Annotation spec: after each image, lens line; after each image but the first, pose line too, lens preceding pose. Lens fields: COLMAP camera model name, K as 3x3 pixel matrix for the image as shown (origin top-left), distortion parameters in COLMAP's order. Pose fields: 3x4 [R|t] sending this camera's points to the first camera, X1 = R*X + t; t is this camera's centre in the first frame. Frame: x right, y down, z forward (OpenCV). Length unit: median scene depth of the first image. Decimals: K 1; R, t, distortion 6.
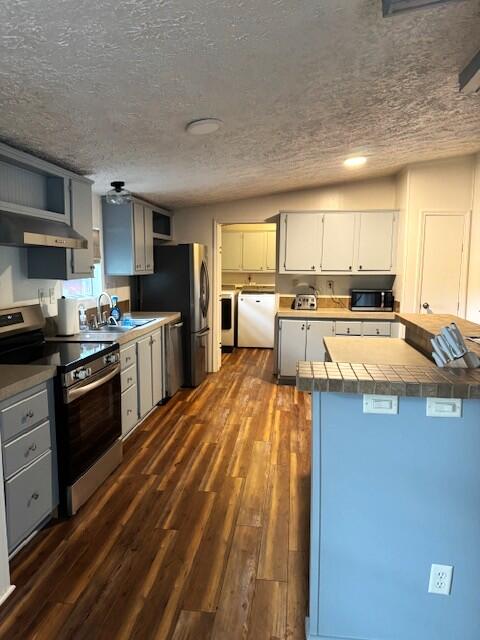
lens RADIAL K [[439.8, 0, 238.8], [0, 439.8, 319.7], [0, 0, 1]] dist [-0.002118, -0.021740]
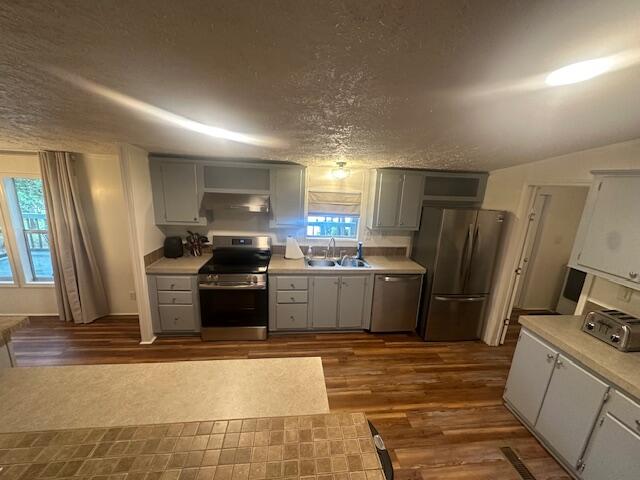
lens RADIAL K [[256.4, 0, 318.7], [0, 256.4, 240.3], [0, 0, 1]] dist [-0.003115, -0.000172]
pose [[0.218608, 0.231235, -0.948020, 0.442679], [-0.160456, 0.966812, 0.198818, -0.194745], [0.962530, 0.108652, 0.248456, 0.661094]]
